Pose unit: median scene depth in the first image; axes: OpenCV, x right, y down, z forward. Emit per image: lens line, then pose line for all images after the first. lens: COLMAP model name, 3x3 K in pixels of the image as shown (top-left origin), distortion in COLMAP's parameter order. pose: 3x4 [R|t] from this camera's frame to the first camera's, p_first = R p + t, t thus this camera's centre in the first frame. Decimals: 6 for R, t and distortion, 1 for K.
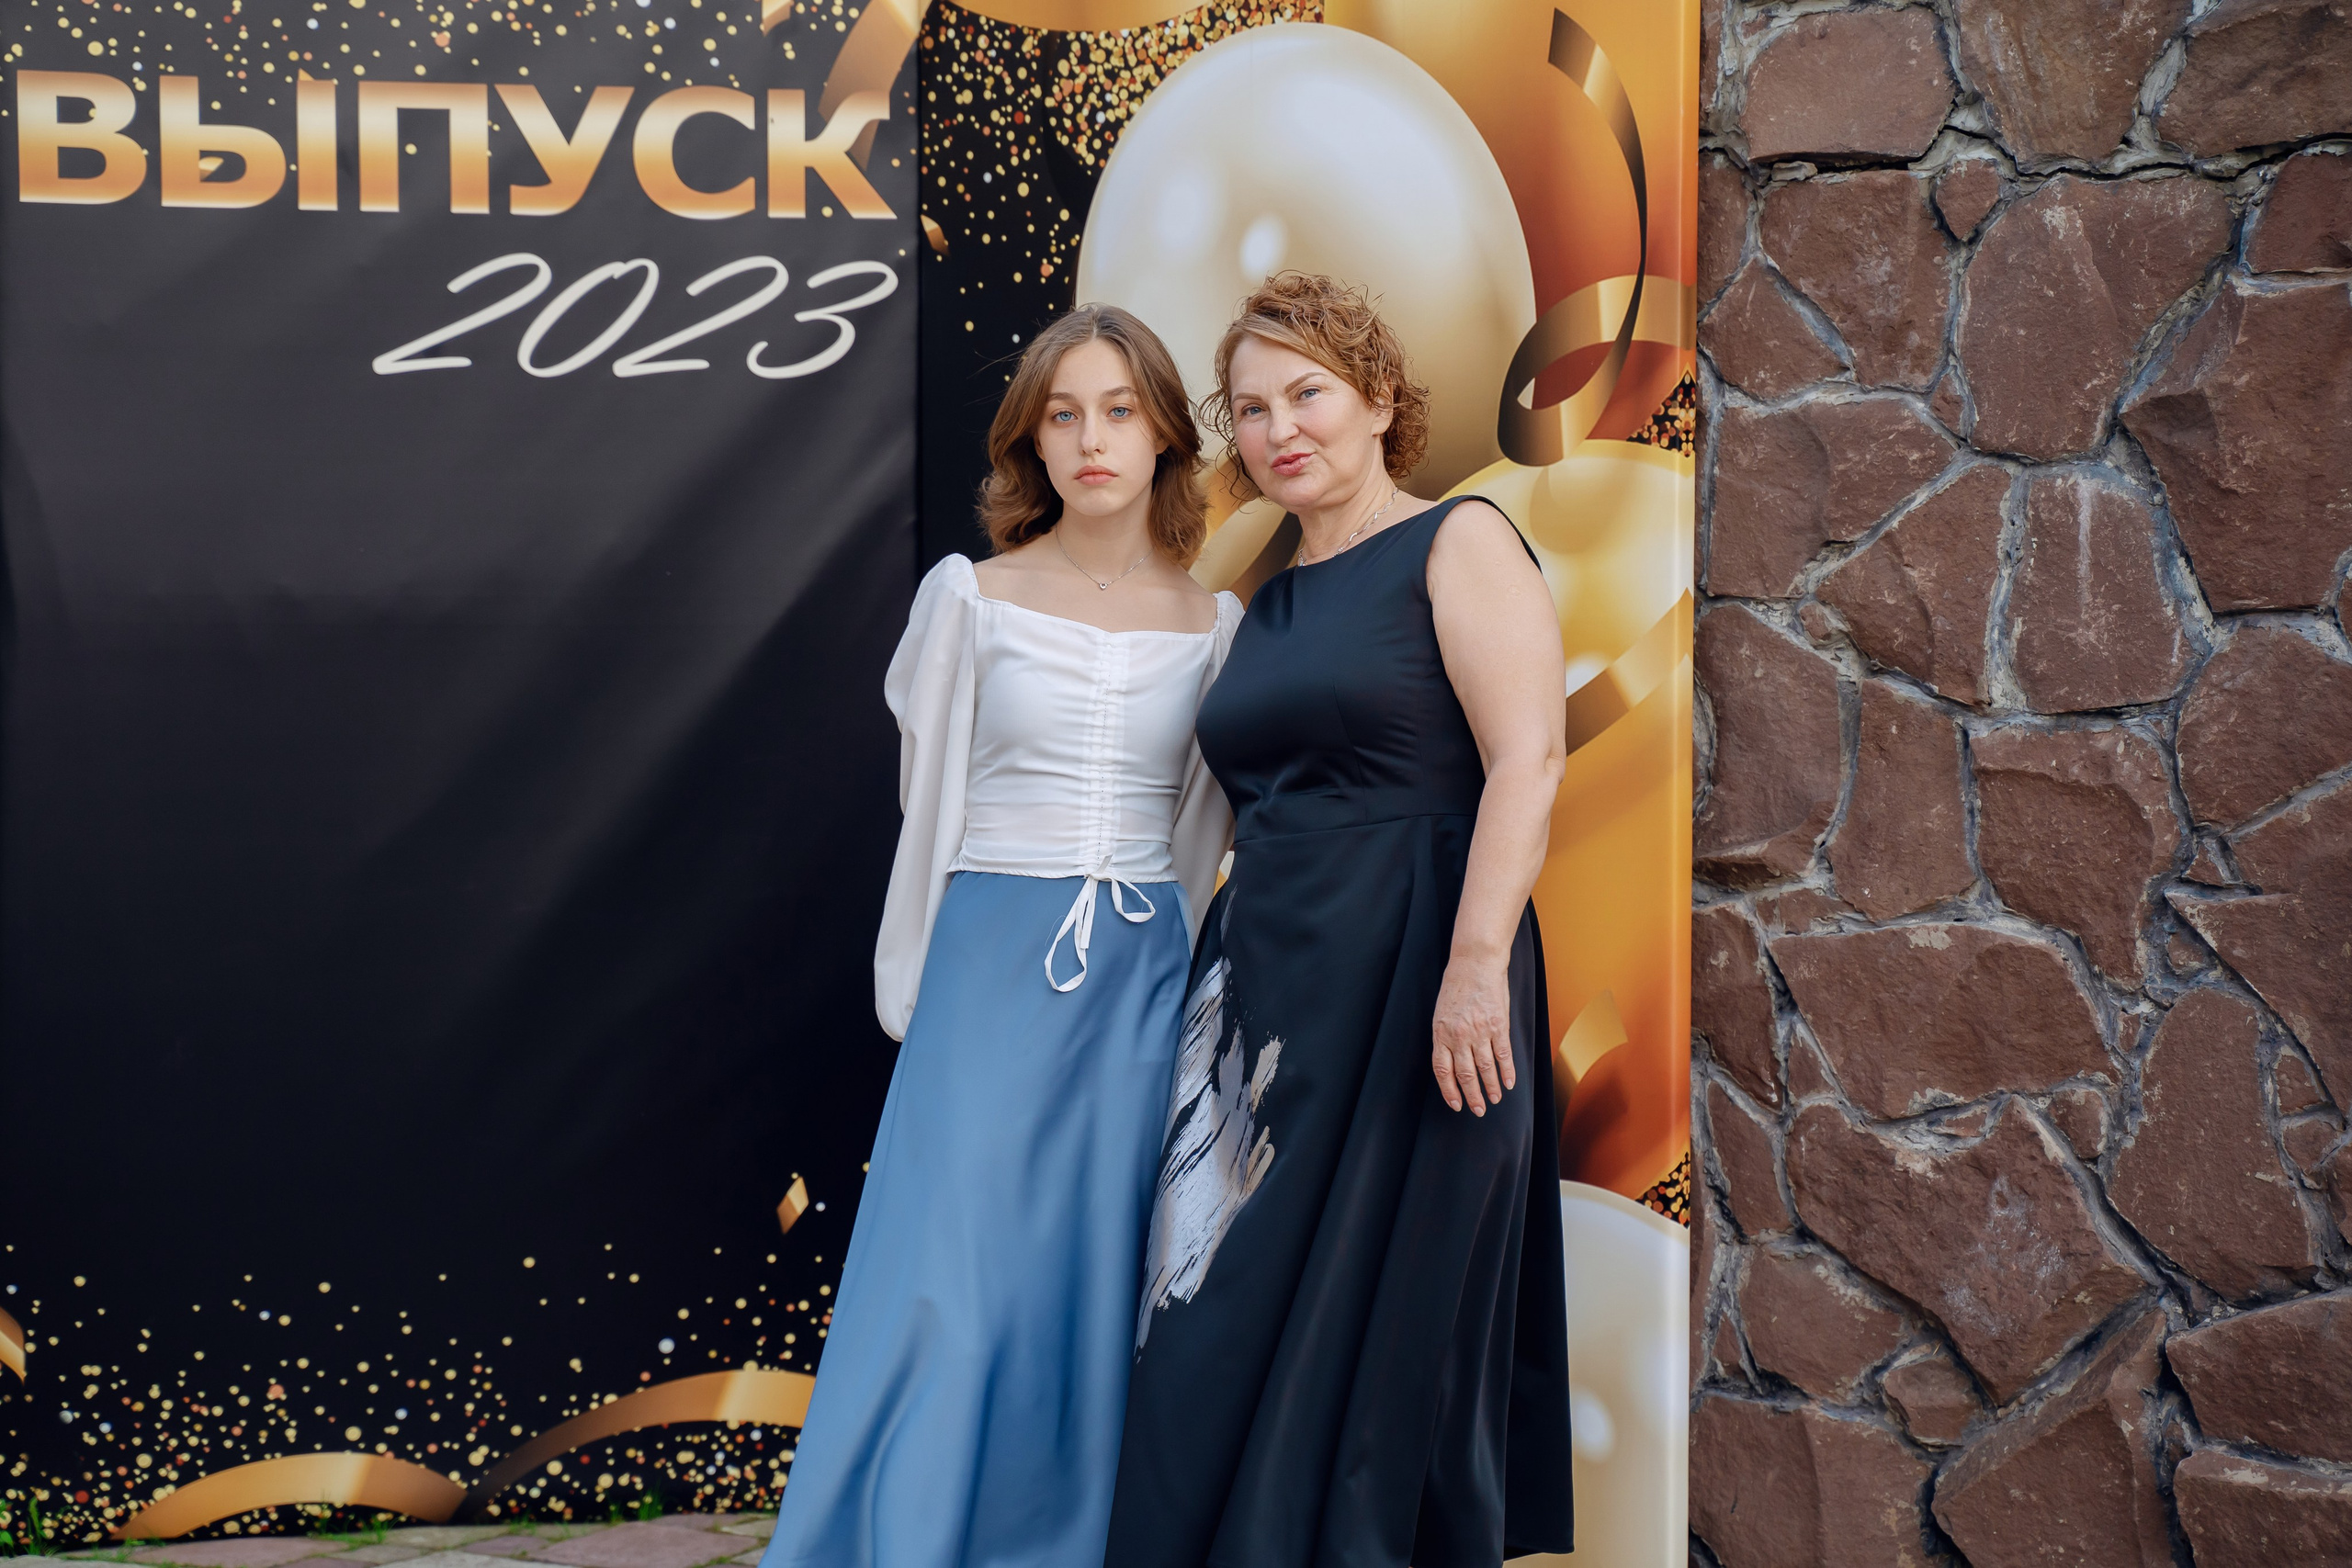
lens RADIAL K [[5033.1, 0, 1161.3], [0, 5033.1, 789.5], [0, 0, 1]] dist [0.325066, 0.000000]
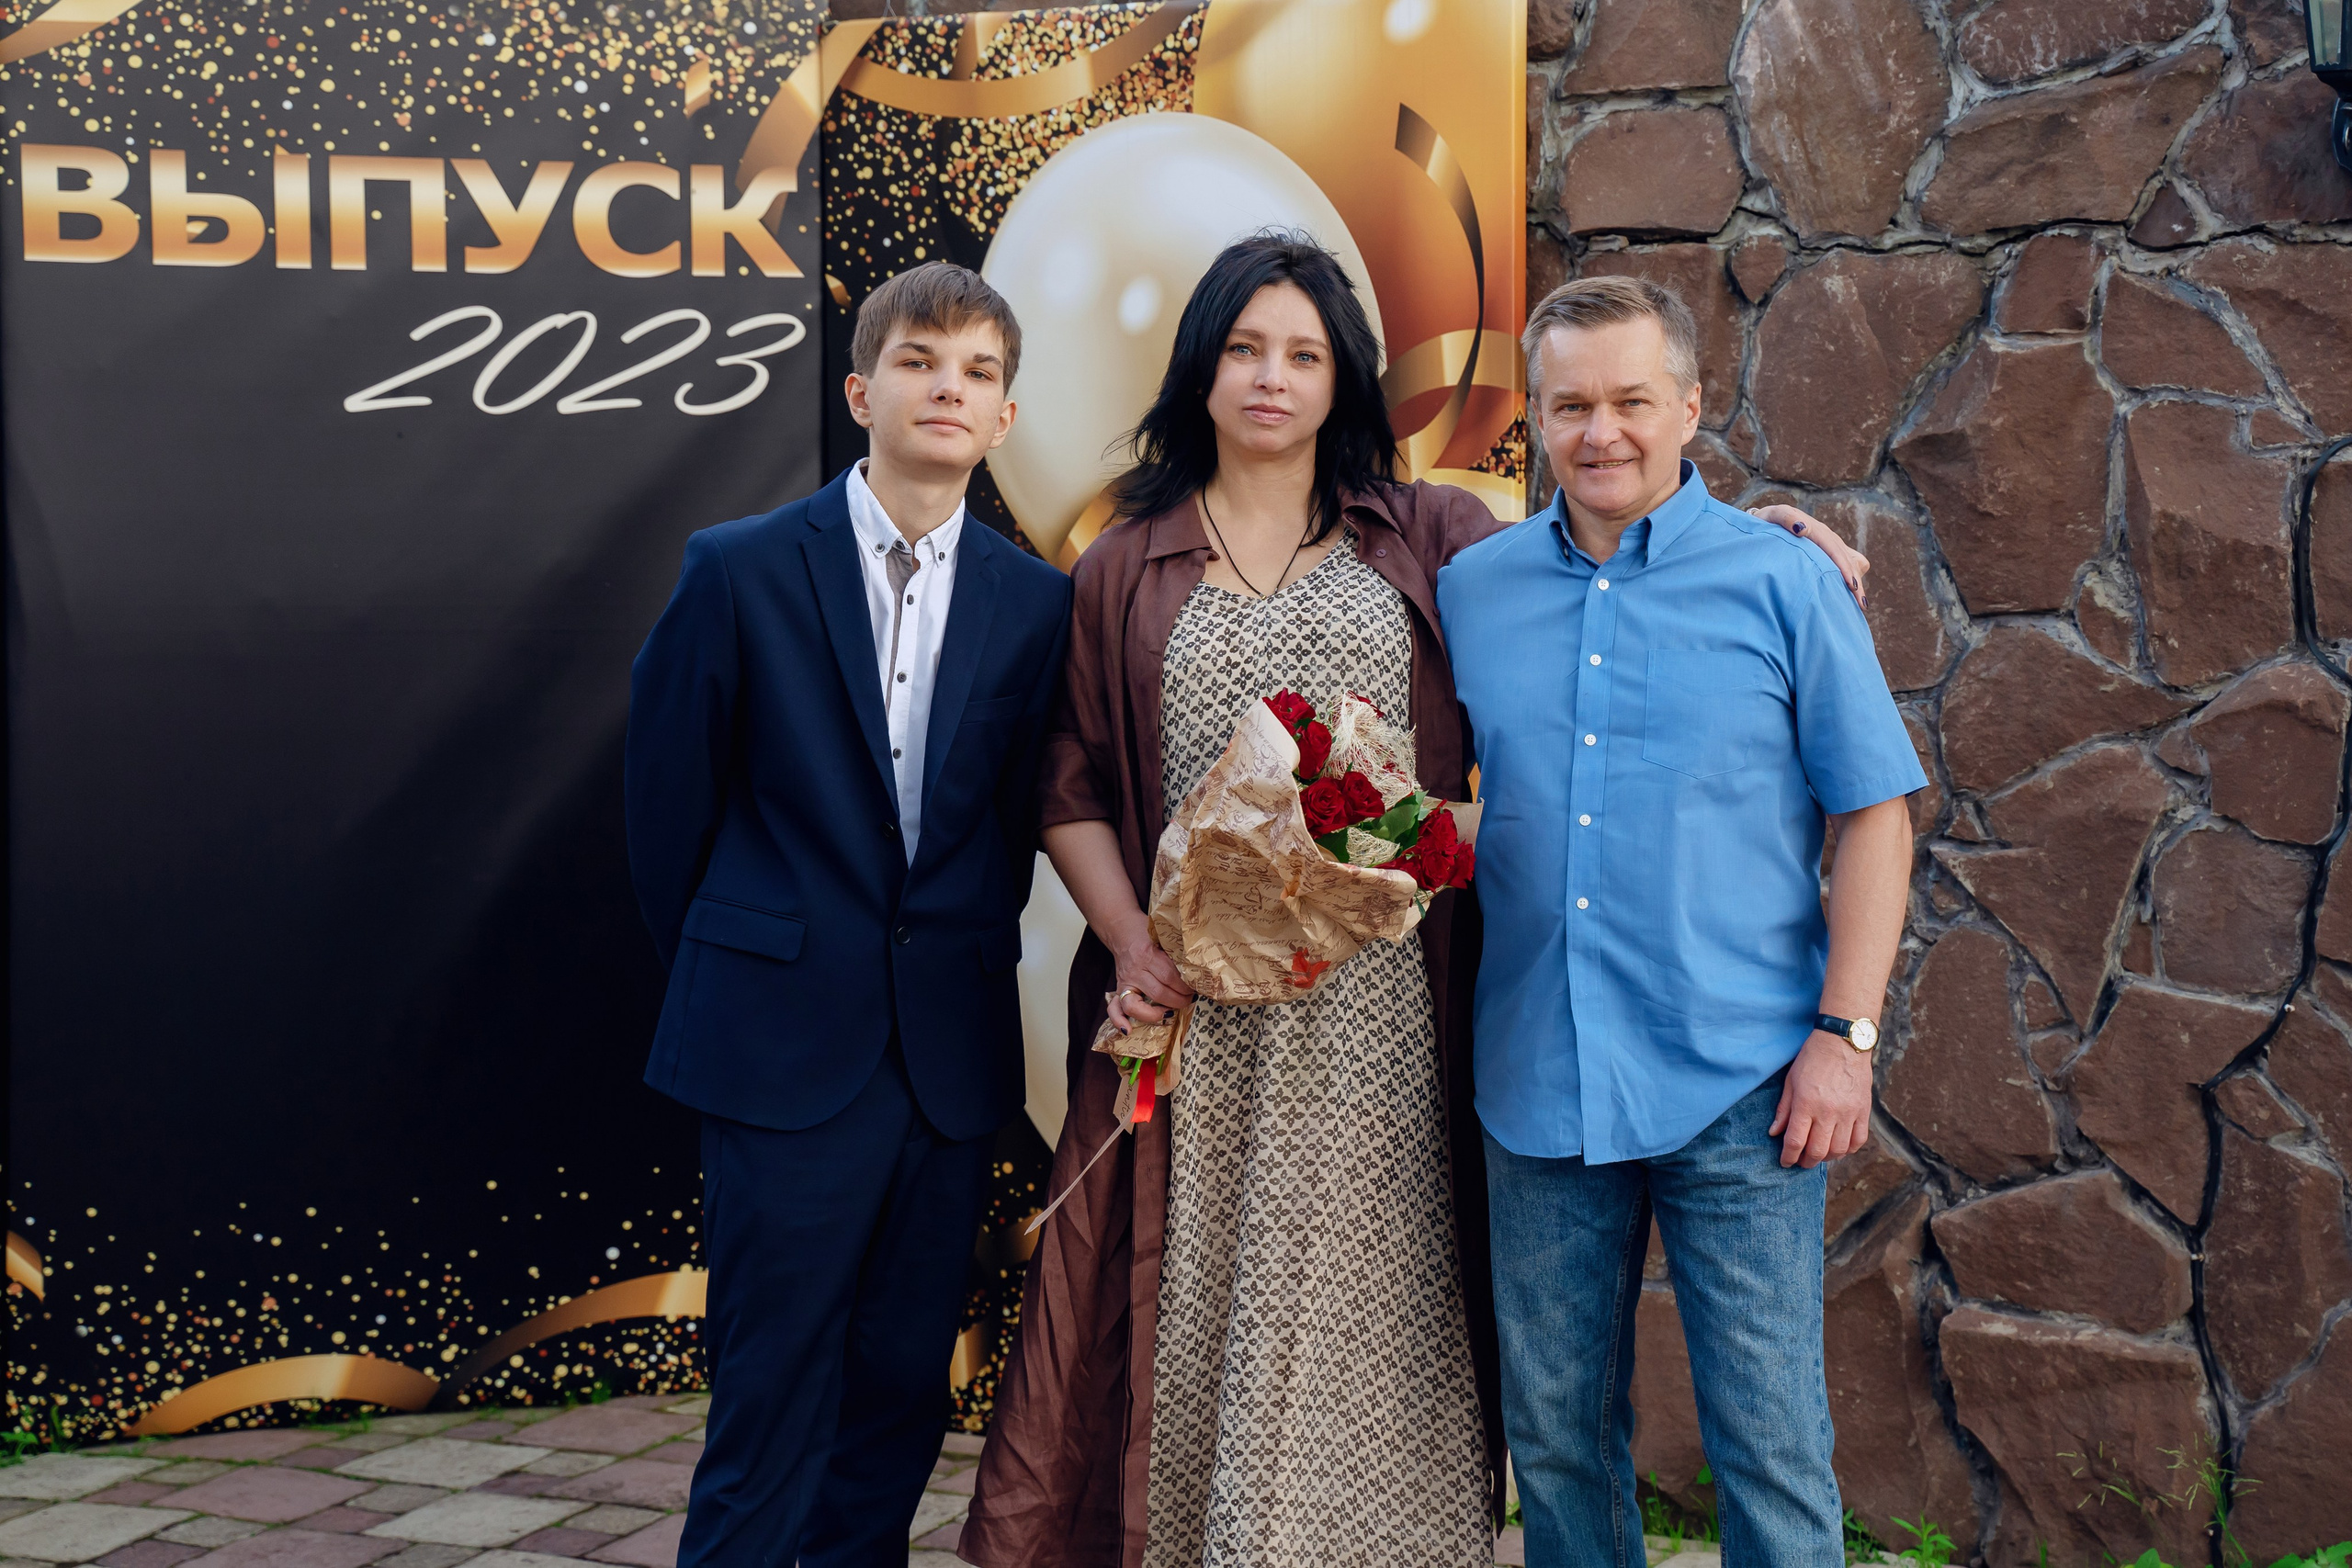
lens RADIAL K [[3939.4, 0, 1338.0], [0, 3939.4, 782.6], [0, 0, 1]] dist [0.122728, 0.000000]
pose [[0.989044, -0.013849, 0.146971, -0.067248], [0.011903, 0.999830, 0.014113, -0.008563], [-0.147142, -0.012209, 0.989040, 0.085634]]
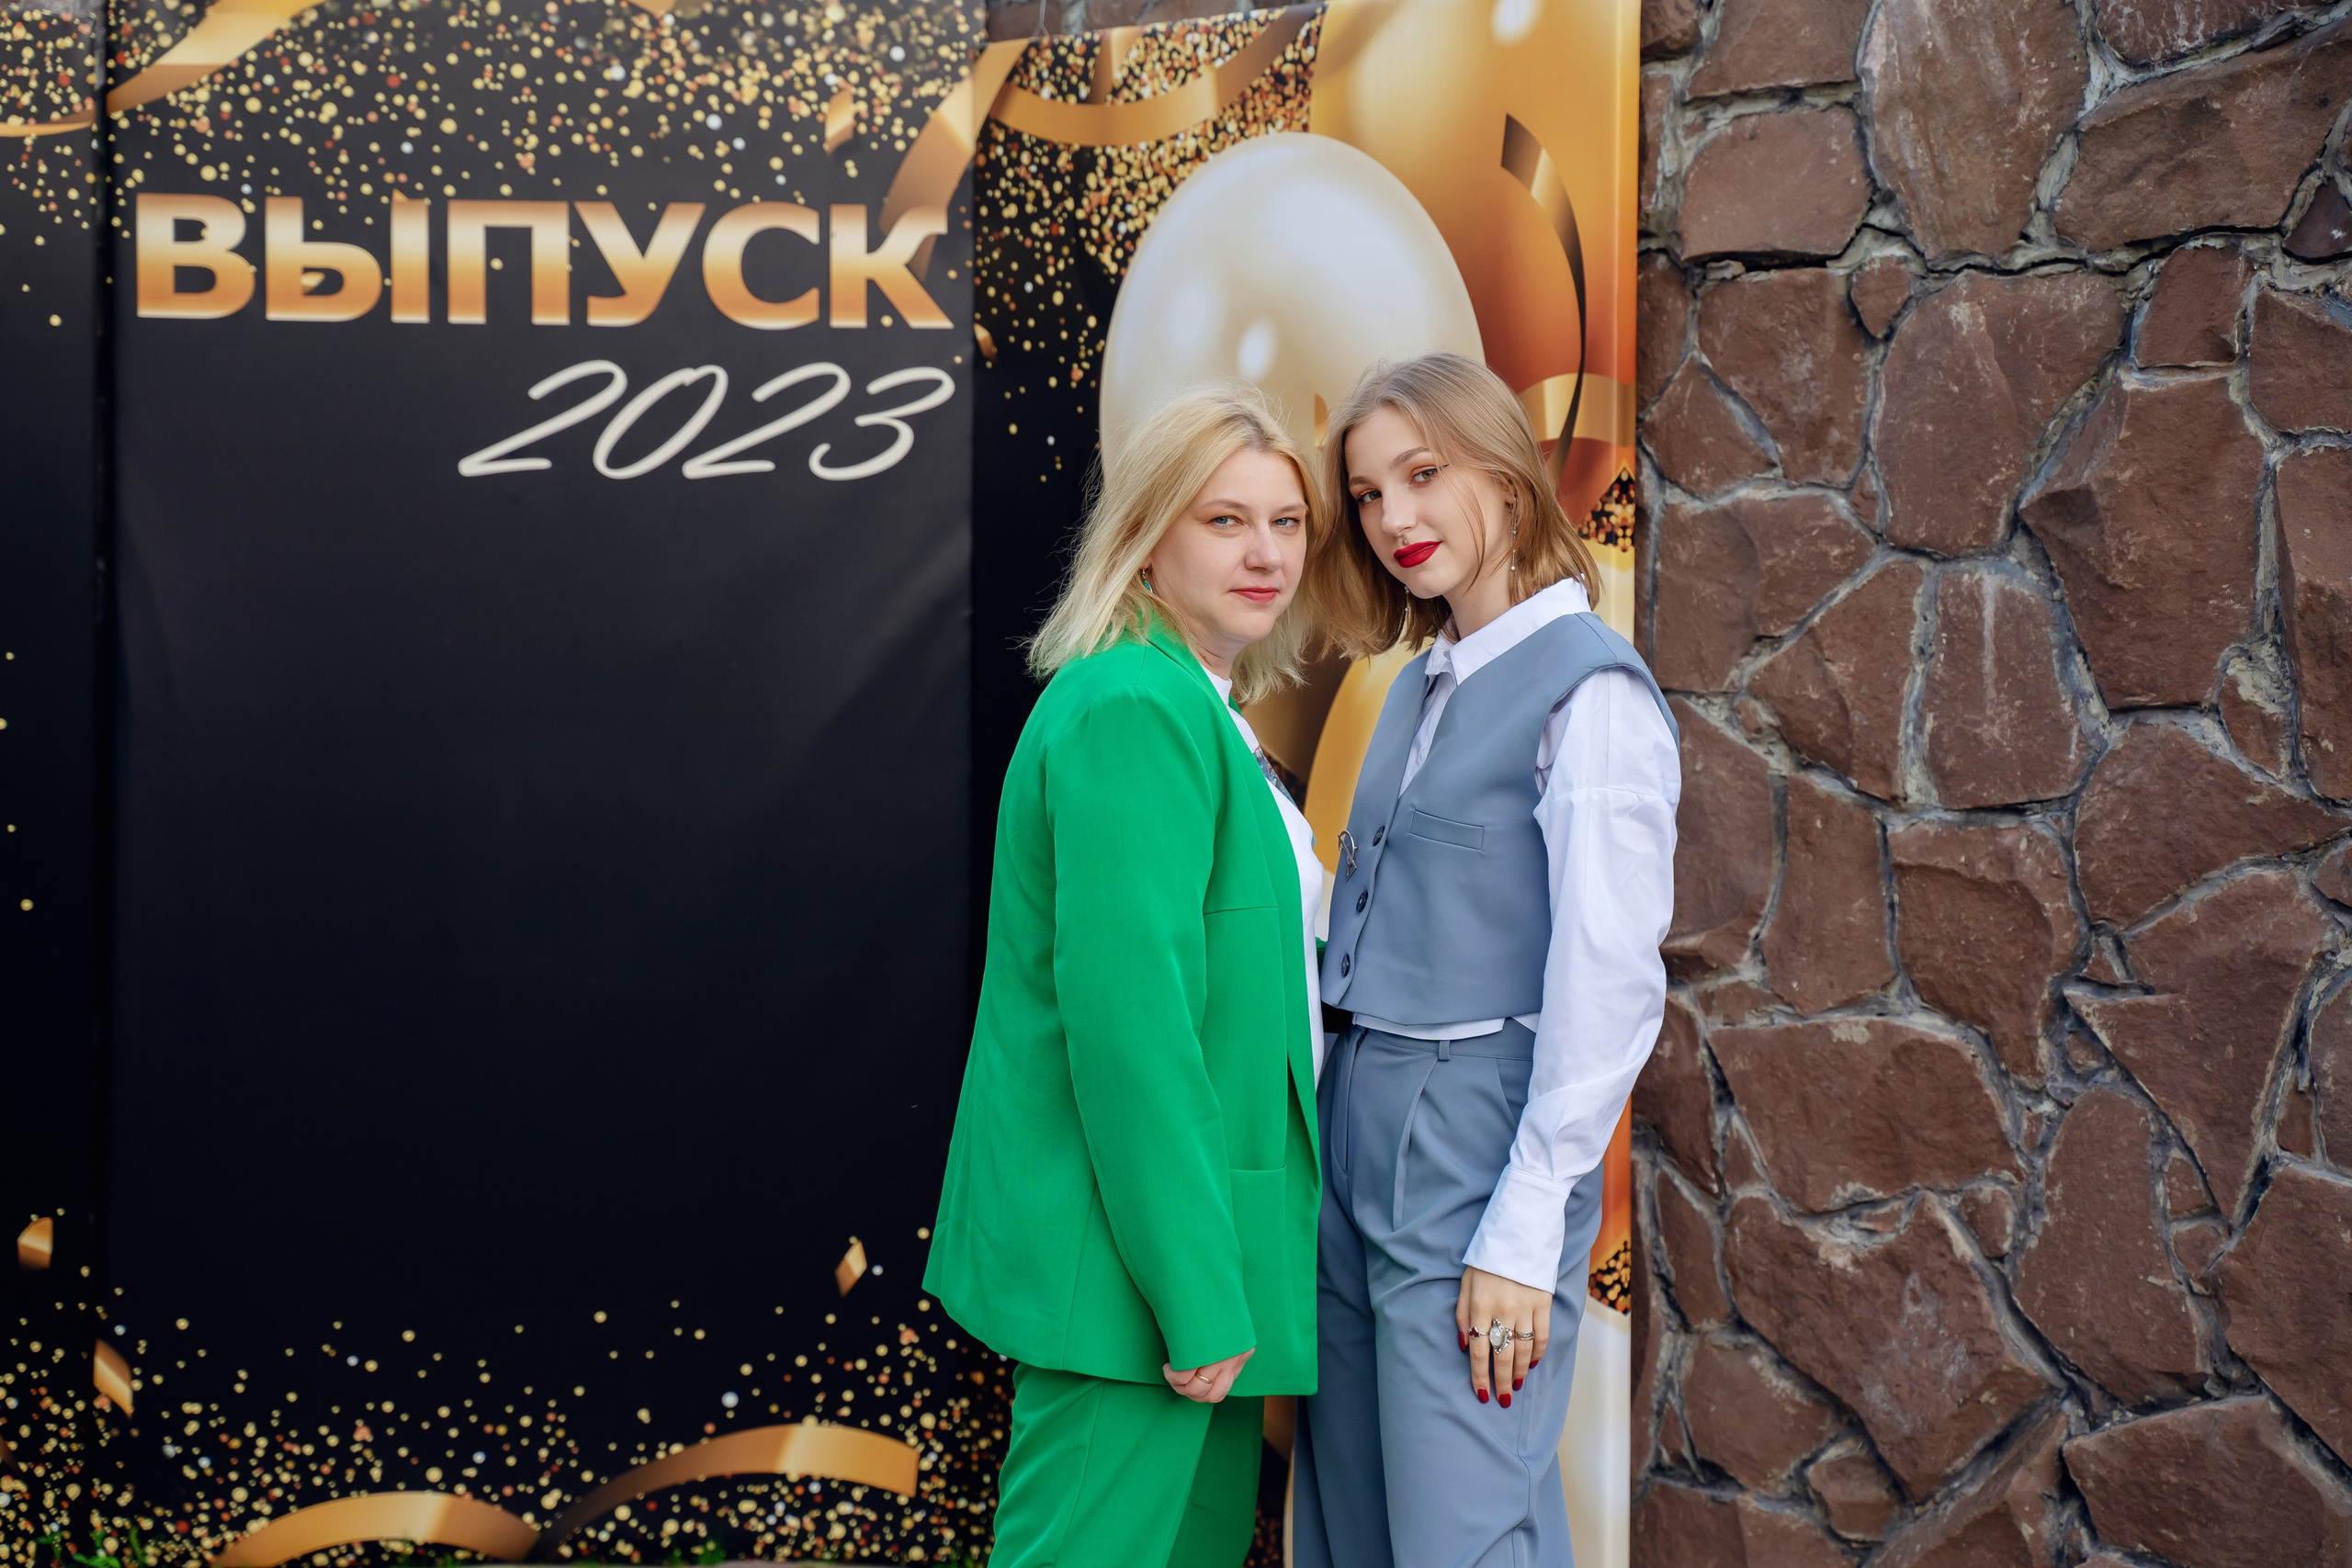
lens RADIAL K [[4435.9, 0, 1219.8], [0, 4435.9, 797.5], [0, 0, 1]] dist [0.258068, 0.000000]
pose [[0.990385, 0.010289, -0.137958, 0.132925], [-0.012802, 0.999768, -0.017341, -0.000170], [0.137748, 0.018940, 0.990286, 0.097309]]
